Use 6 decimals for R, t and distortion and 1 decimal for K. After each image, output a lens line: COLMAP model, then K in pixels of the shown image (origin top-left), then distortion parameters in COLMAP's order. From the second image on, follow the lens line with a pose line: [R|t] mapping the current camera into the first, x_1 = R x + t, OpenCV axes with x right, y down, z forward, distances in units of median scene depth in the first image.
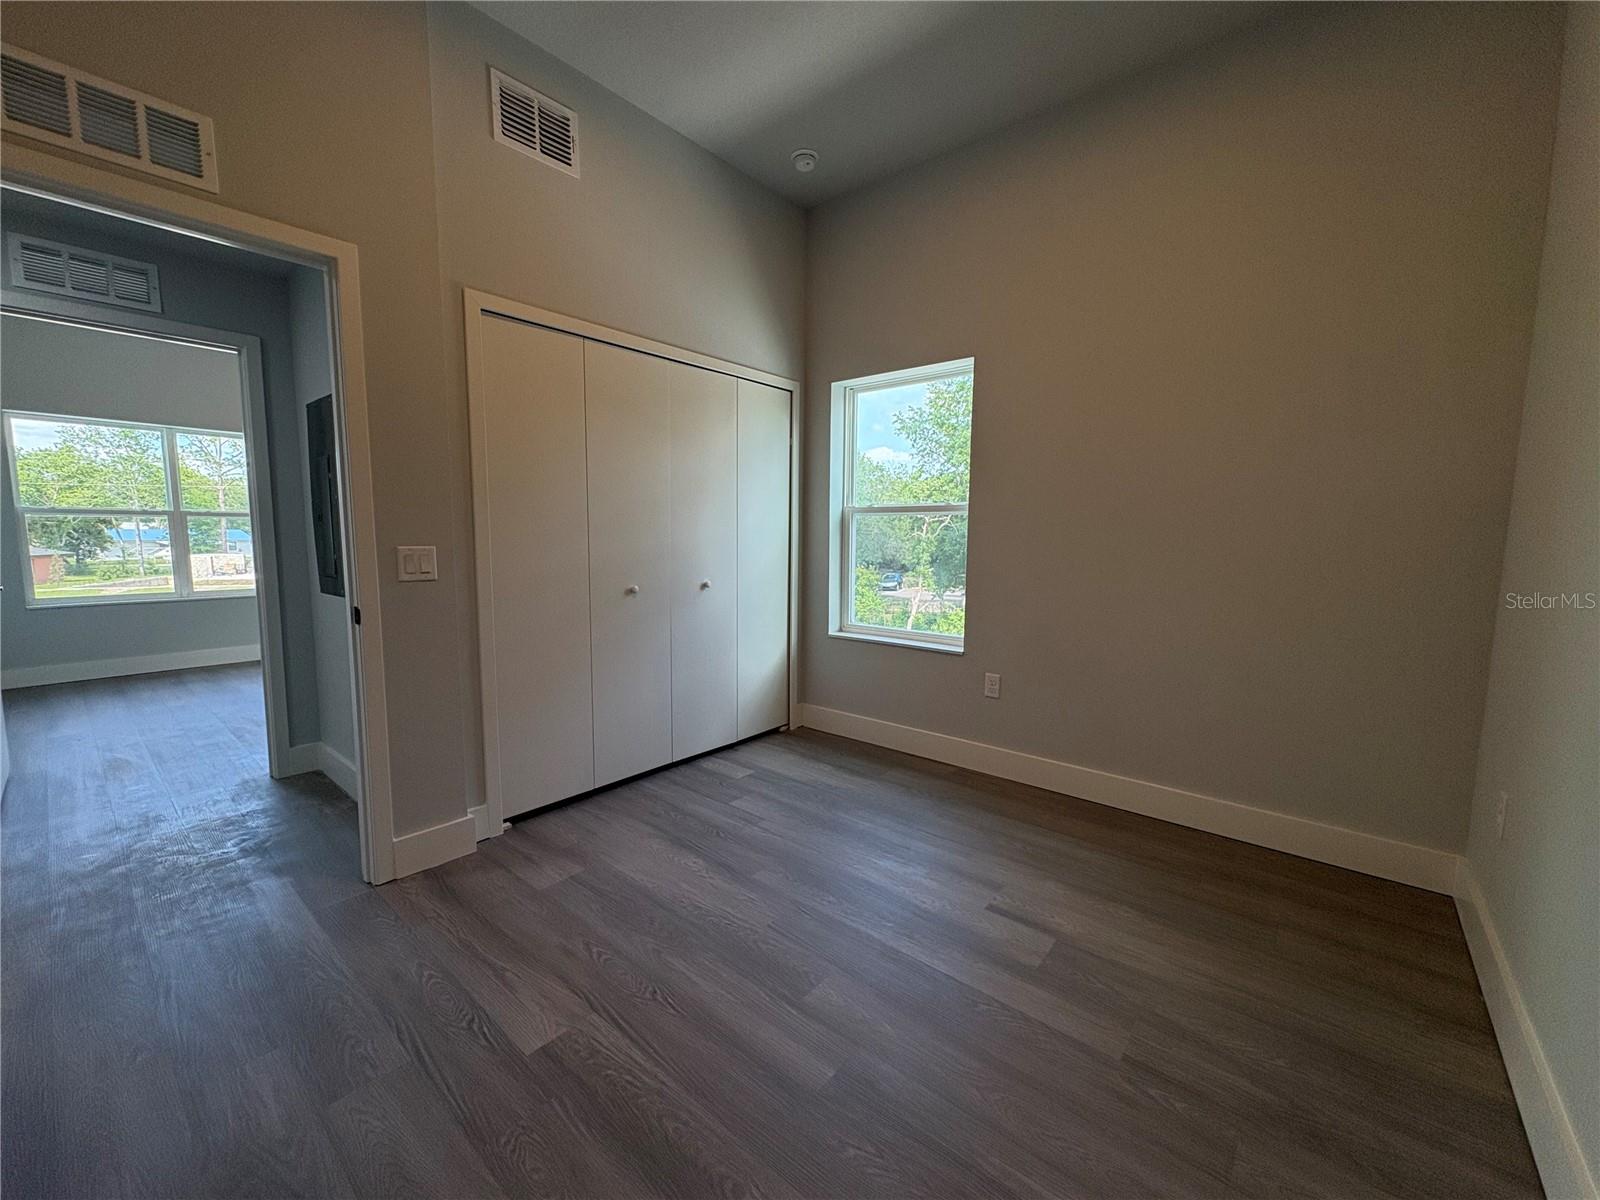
lens RADIAL K [[635.3, 0, 818.7], [0, 635.3, 601.9], [0, 0, 1]] dist [0.000518, 0.000539]
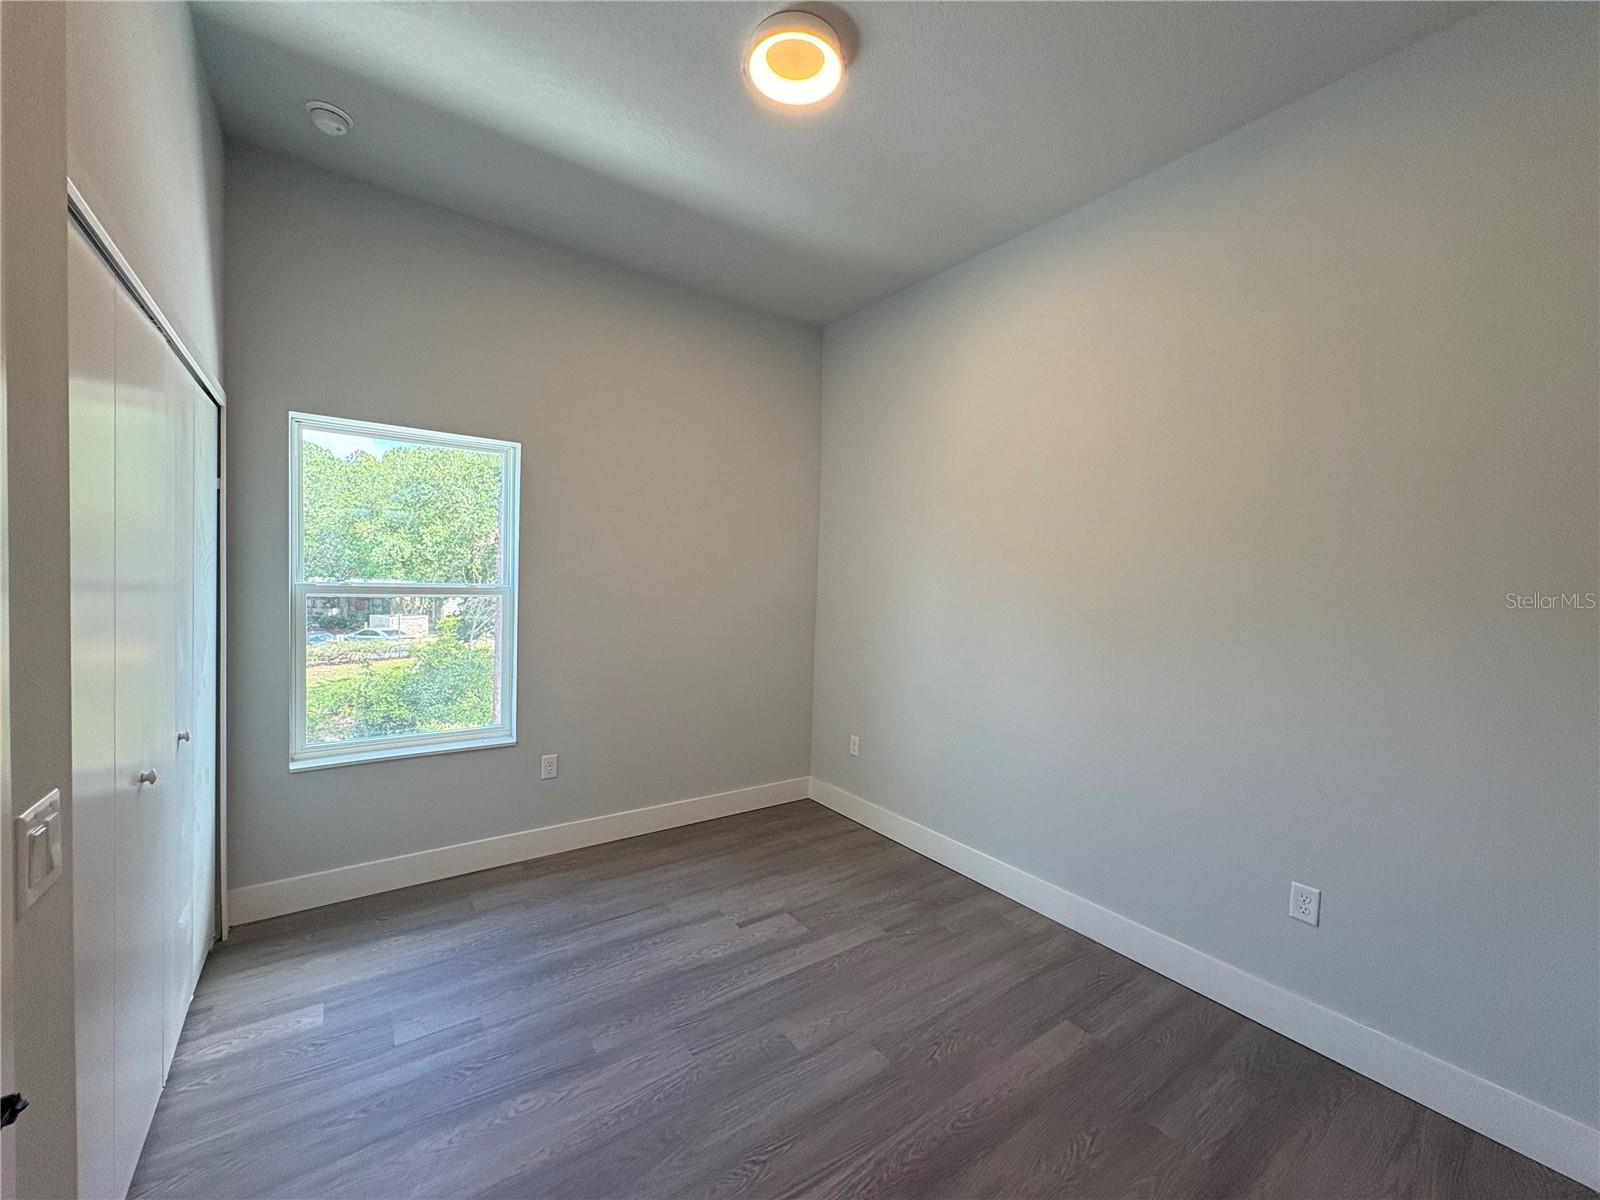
lens RADIAL K [[635.3, 0, 787.9], [0, 635.3, 600.8], [0, 0, 1]] dist [0.000518, 0.000539]
pose [[0.256559, -0.035968, 0.965859, -0.842675], [0.075241, 0.997018, 0.017142, -0.170787], [-0.963595, 0.068274, 0.258501, 0.486658]]
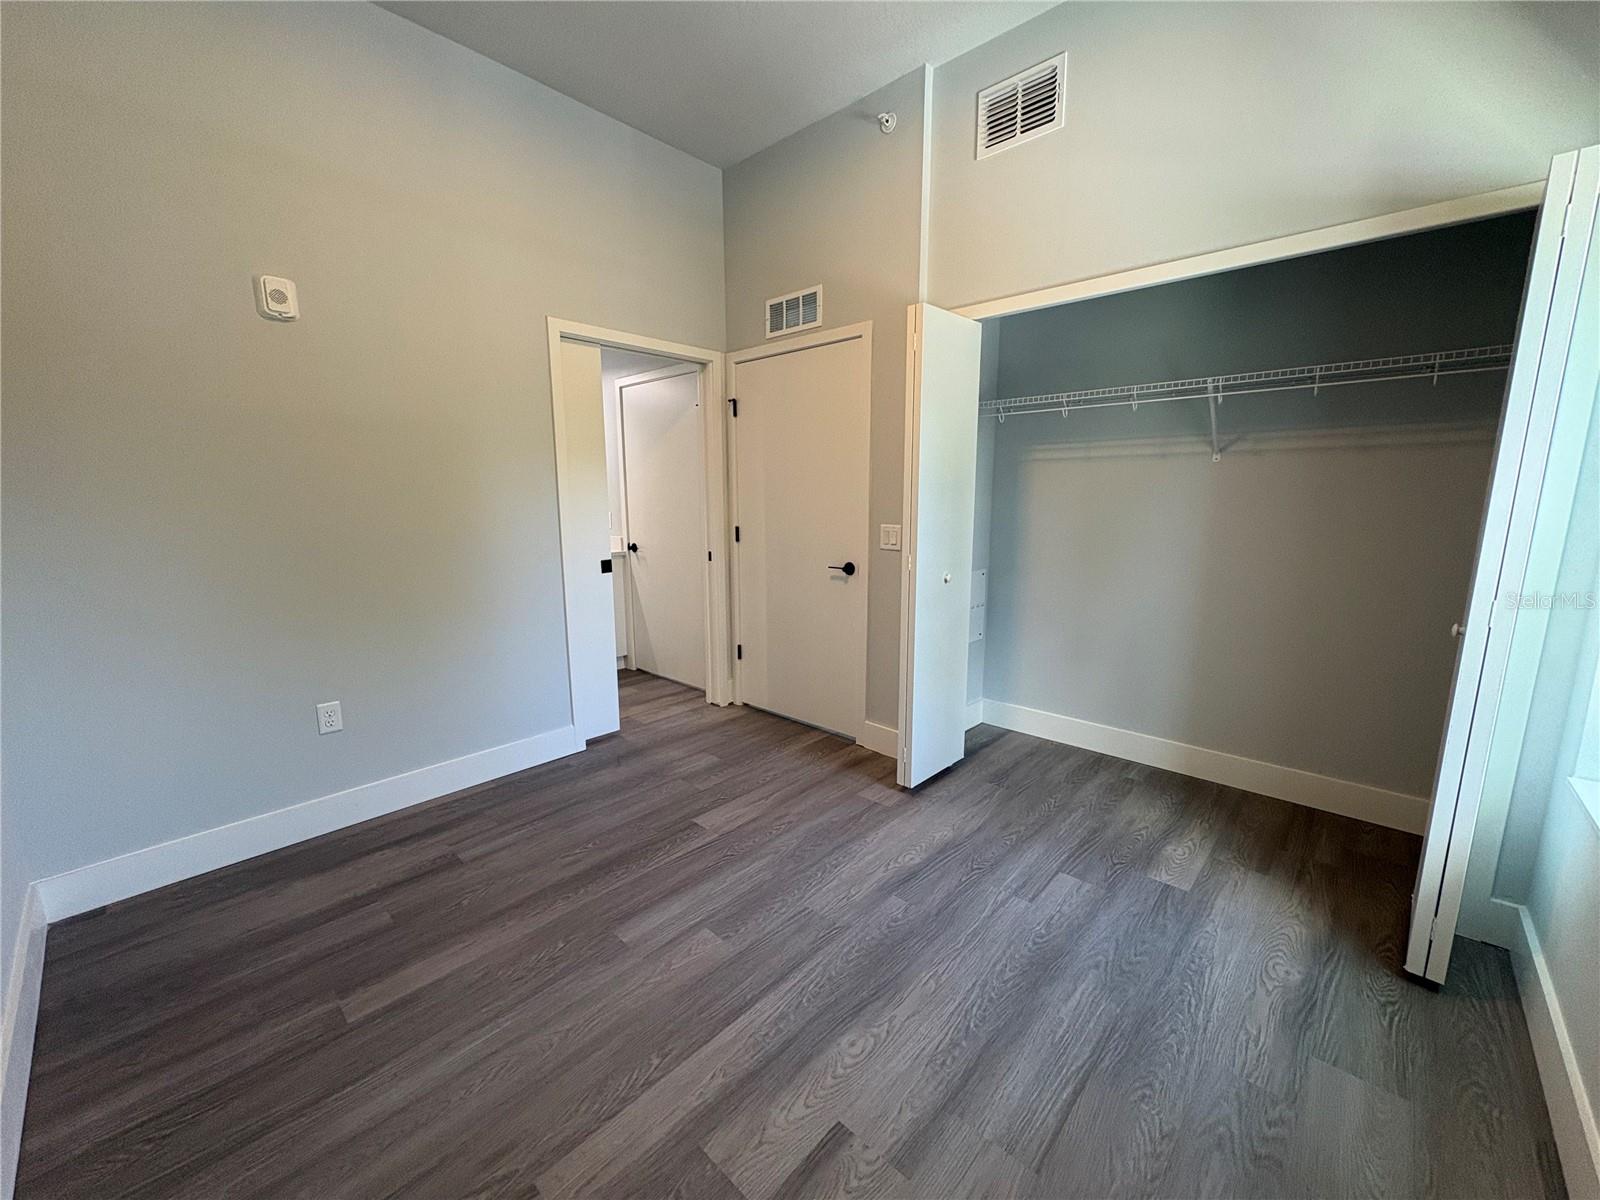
lens RADIAL K [[635.3, 0, 777.3], [0, 635.3, 597.7], [0, 0, 1]] dist [0.000518, 0.000539]
pose [[-0.083078, 0.158129, -0.983917, 0.748781], [-0.106541, 0.980262, 0.166538, -0.130250], [0.990832, 0.118663, -0.064591, 0.836895]]
